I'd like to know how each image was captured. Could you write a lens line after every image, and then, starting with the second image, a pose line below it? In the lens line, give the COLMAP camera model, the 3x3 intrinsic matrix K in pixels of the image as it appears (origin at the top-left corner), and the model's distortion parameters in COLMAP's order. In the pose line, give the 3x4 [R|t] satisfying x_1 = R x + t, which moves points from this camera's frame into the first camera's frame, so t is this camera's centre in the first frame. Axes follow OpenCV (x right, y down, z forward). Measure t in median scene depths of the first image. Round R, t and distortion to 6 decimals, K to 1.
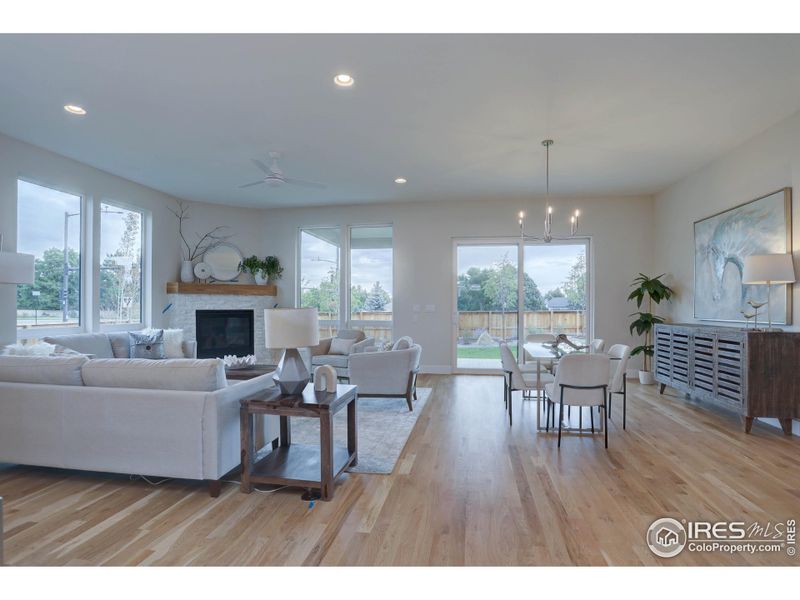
lens RADIAL K [[394.9, 0, 408.2], [0, 394.9, 305.4], [0, 0, 1]] dist [-0.028323, 0.006393]
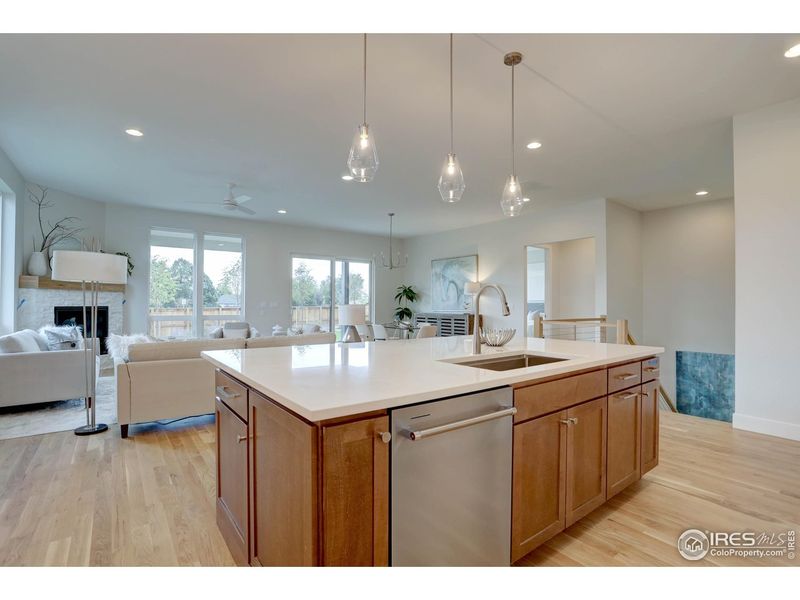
lens RADIAL K [[394.9, 0, 405.5], [0, 394.9, 305.0], [0, 0, 1]] dist [-0.028323, 0.006393]
pose [[0.696544, -0.000688, 0.717514, -0.627904], [-0.005839, 0.999961, 0.006627, -0.003238], [-0.717490, -0.008806, 0.696513, -0.225697]]
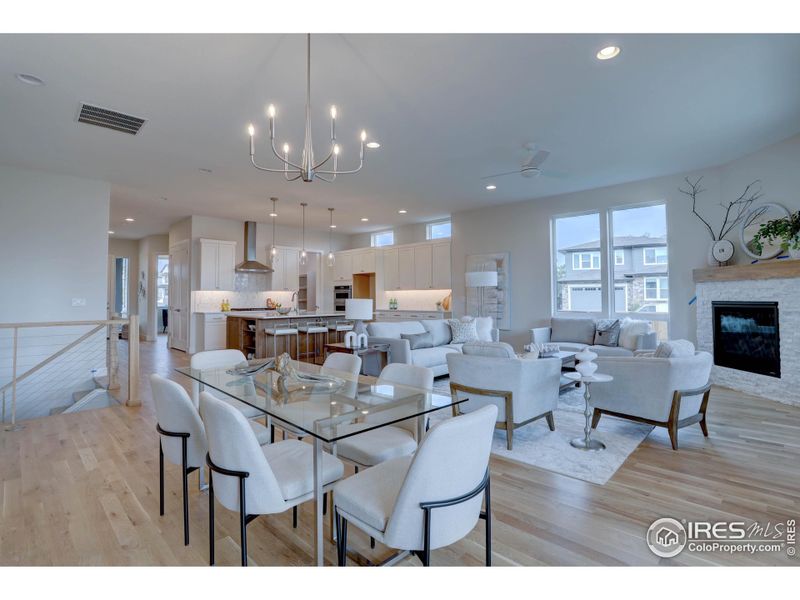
lens RADIAL K [[394.9, 0, 397.4], [0, 394.9, 286.6], [0, 0, 1]] dist [-0.028323, 0.006393]
pose [[-0.588558, -0.019151, -0.808228, 0.482045], [0.006470, 0.999576, -0.028396, -0.000105], [0.808429, -0.021942, -0.588185, 0.959603]]
